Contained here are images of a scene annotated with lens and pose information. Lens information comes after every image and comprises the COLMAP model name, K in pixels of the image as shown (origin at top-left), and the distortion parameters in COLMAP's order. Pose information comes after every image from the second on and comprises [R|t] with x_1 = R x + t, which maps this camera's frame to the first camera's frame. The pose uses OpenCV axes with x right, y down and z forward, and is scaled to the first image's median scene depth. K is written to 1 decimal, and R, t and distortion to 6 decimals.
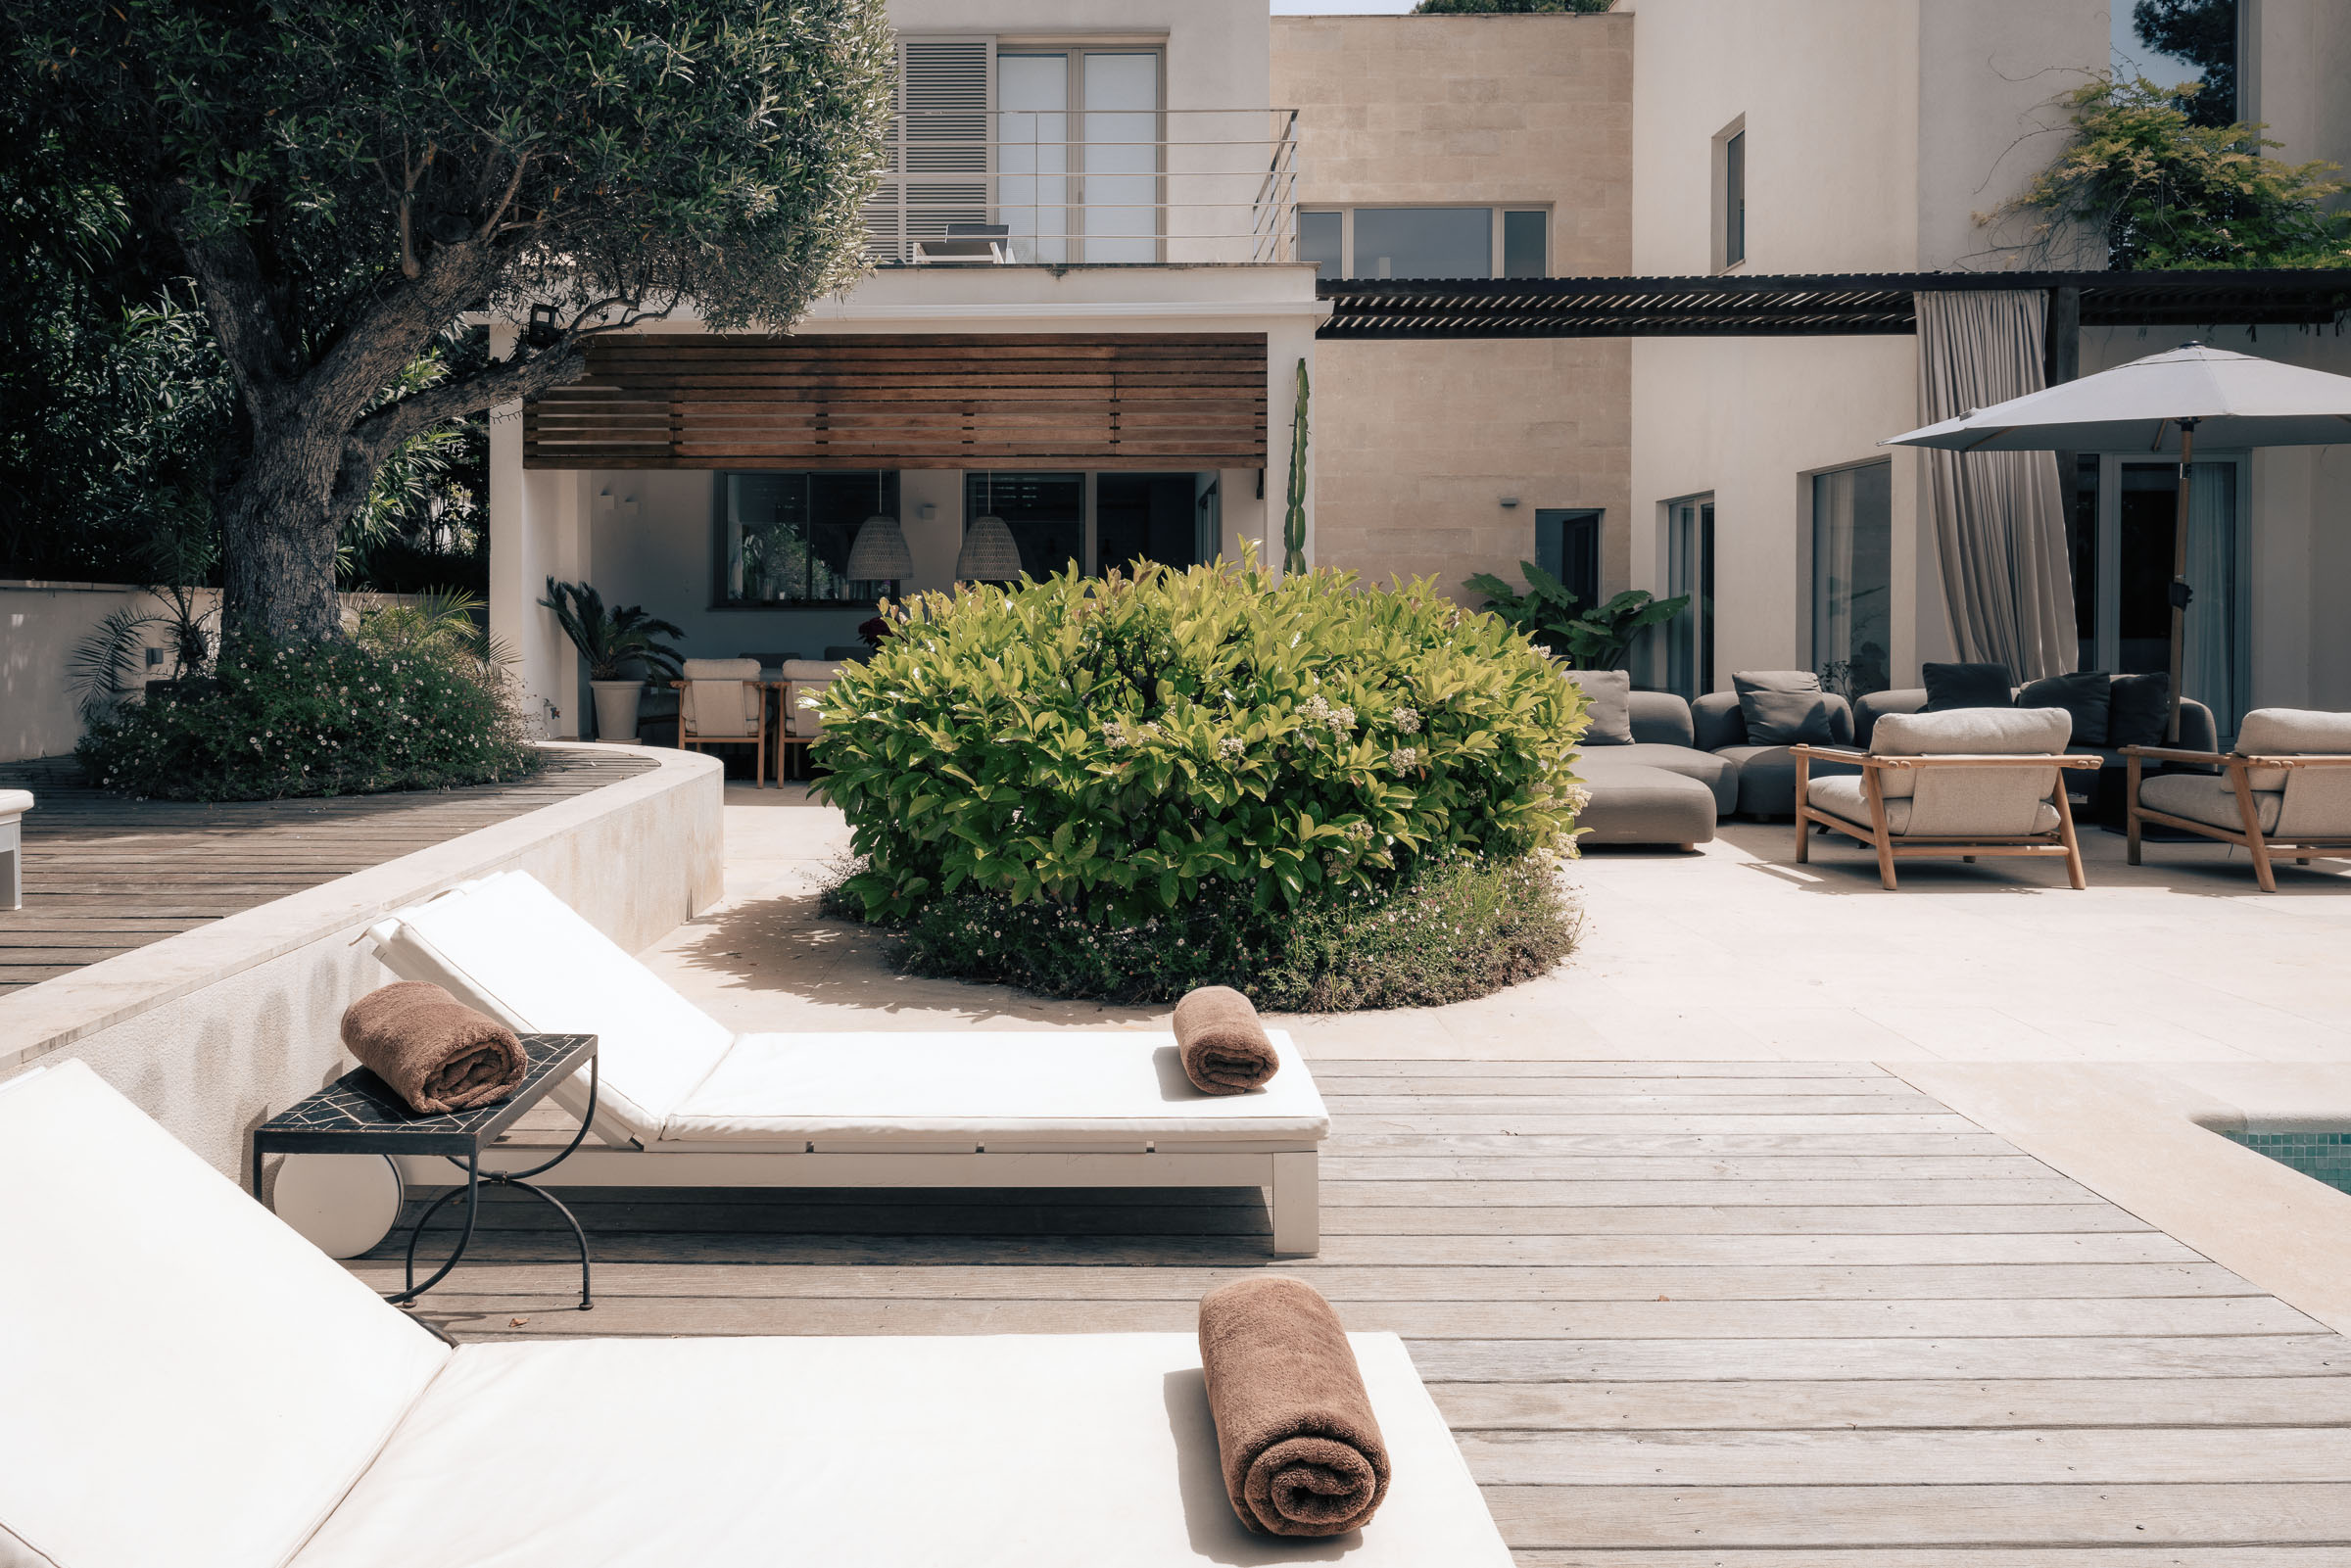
lens RADIAL K [[1638.2, 0, 1141.6], [0, 1638.2, 636.4], [0, 0, 1]] dist [0.020190, -0.002441]
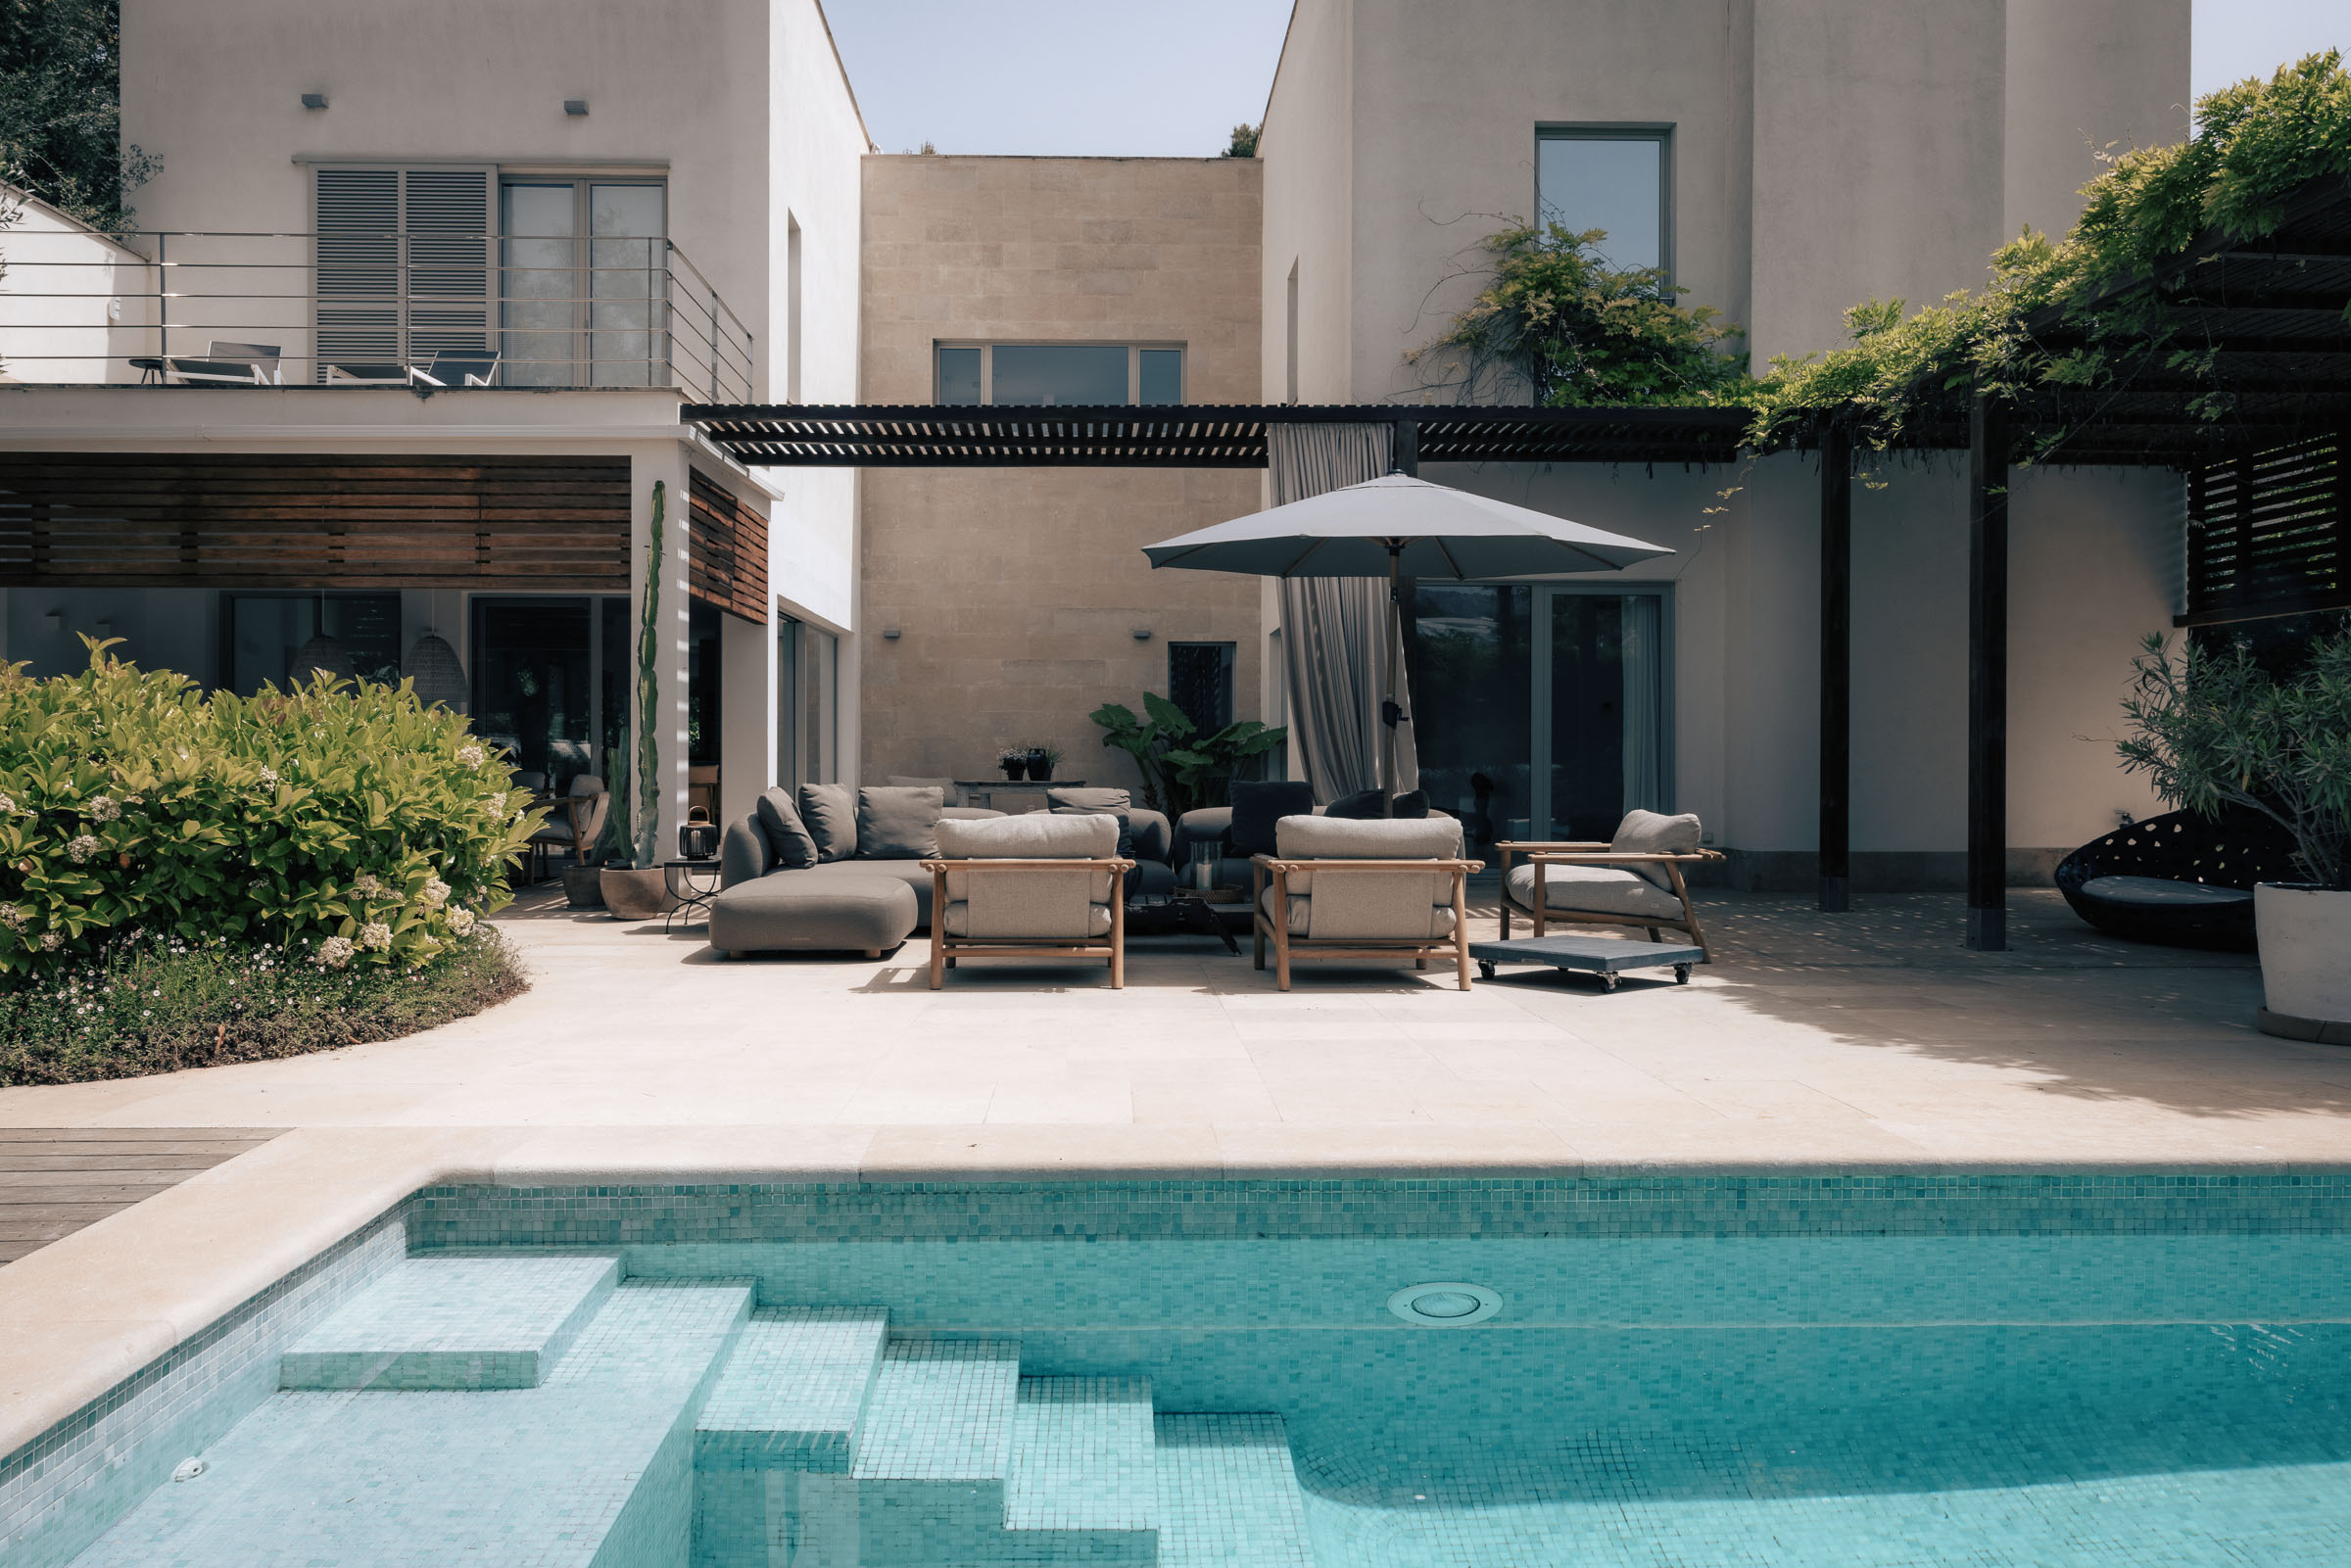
lens RADIAL K [[1621.9, 0, 1175.5], [0, 1621.9, 784.0], [0, 0, 1]] dist [-0.005161, -0.004755]
pose [[0.999465, 0.003319, 0.032541, 0.369300], [-0.003413, 0.999990, 0.002845, 0.013818], [-0.032532, -0.002955, 0.999466, -0.014819]]
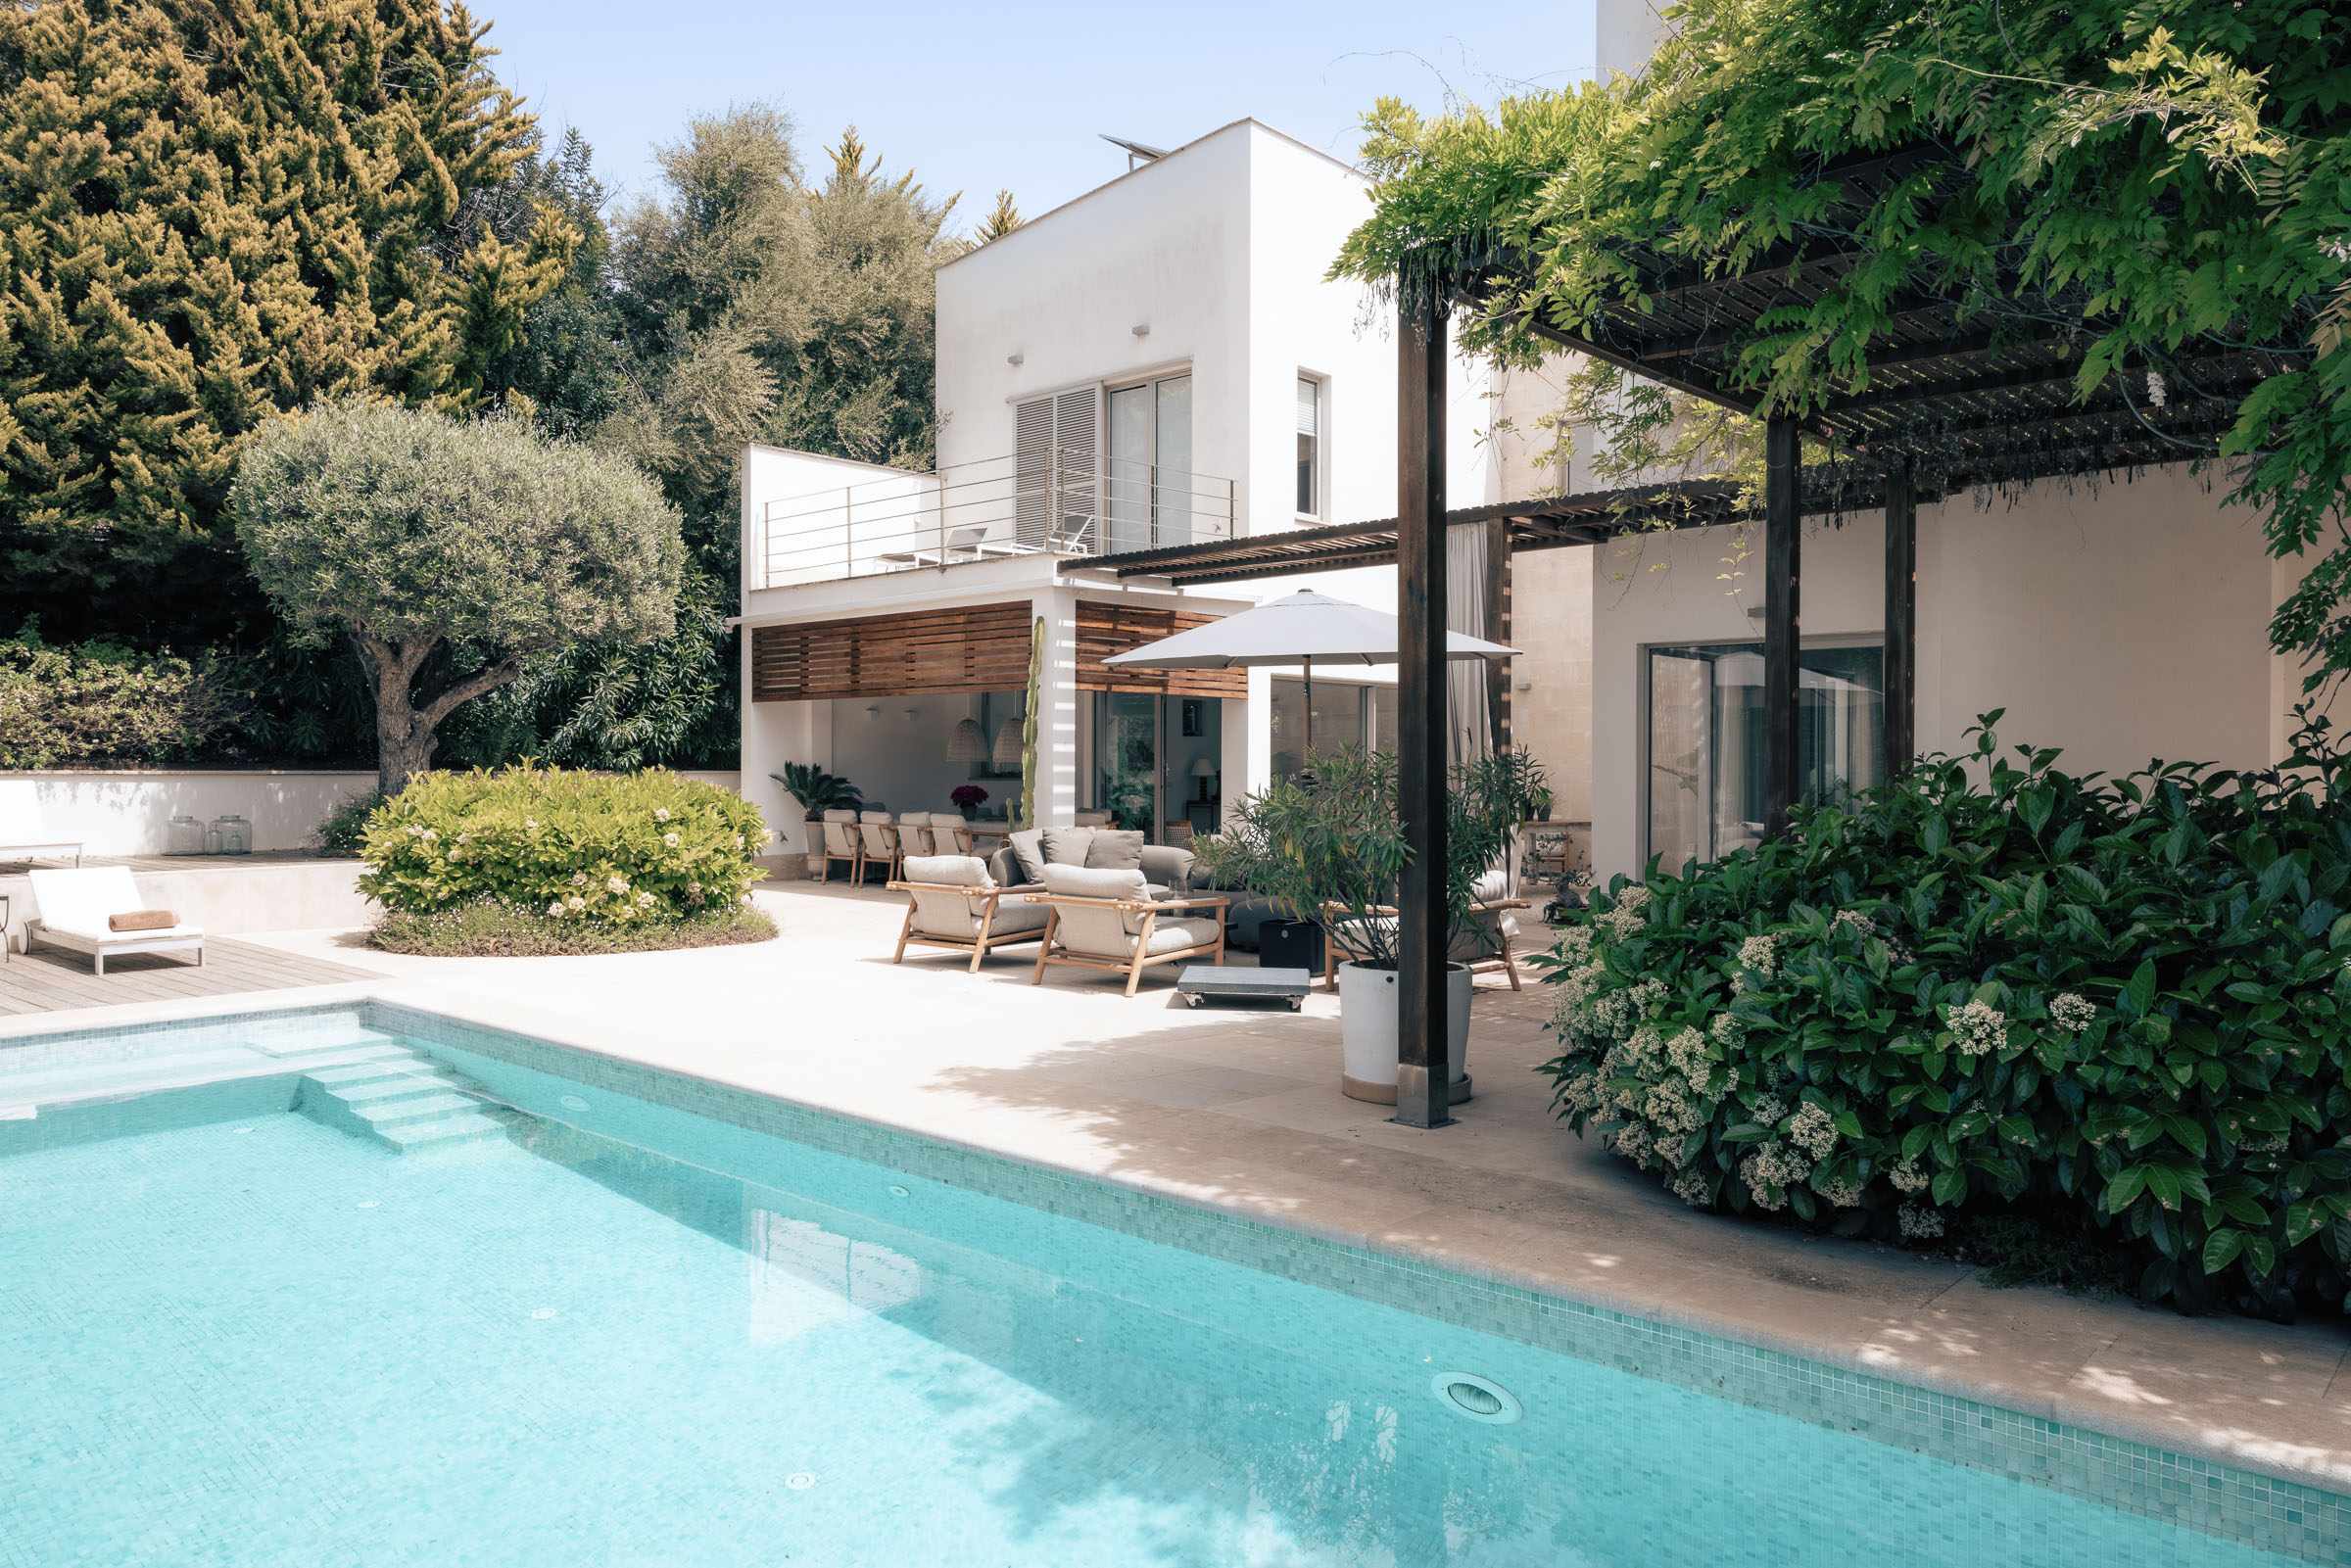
lens RADIAL K [[1621.9, 0, 1175.5], [0, 1621.9, 784.0], [0, 0, 1]] dist [-0.005161, -0.004755]
pose [[0.737901, 0.010675, -0.674824, 1.138215], [-0.013654, 0.999906, 0.000888, -0.019531], [0.674770, 0.008558, 0.737978, -0.002998]]
